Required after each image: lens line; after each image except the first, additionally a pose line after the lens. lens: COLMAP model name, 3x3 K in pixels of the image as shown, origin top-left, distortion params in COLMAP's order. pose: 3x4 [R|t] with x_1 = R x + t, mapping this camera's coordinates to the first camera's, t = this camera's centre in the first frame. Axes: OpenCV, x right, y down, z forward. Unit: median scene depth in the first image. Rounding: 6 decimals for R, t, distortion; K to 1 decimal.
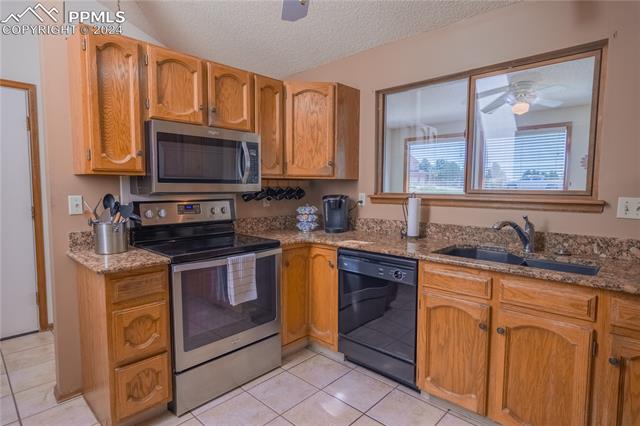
lens RADIAL K [[342.9, 0, 320.0], [0, 342.9, 212.7], [0, 0, 1]] dist [-0.008236, 0.002014]
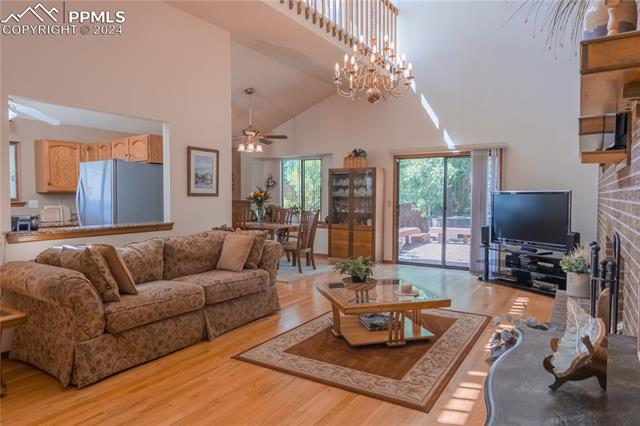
lens RADIAL K [[404.5, 0, 320.9], [0, 404.5, 211.4], [0, 0, 1]] dist [-0.002146, -0.000883]
pose [[-0.179087, -0.046666, 0.982726, -2.355901], [0.072684, 0.995517, 0.060519, 0.015482], [-0.981145, 0.082267, -0.174892, -0.624485]]
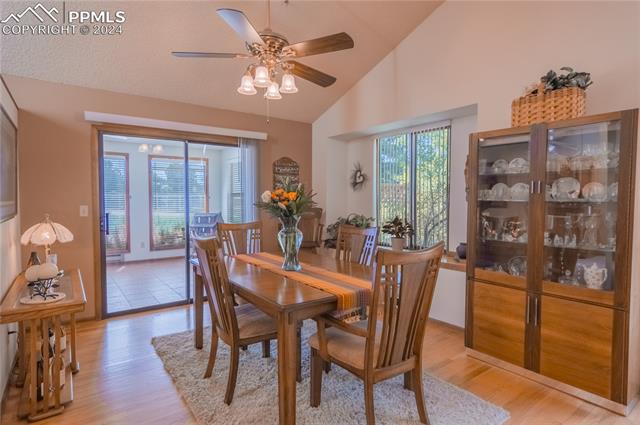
lens RADIAL K [[342.9, 0, 316.6], [0, 342.9, 212.0], [0, 0, 1]] dist [-0.008236, 0.002014]
pose [[0.190938, -0.046560, 0.980497, -0.148498], [0.080575, 0.996247, 0.031616, 0.059296], [-0.978289, 0.072967, 0.193973, -1.031390]]
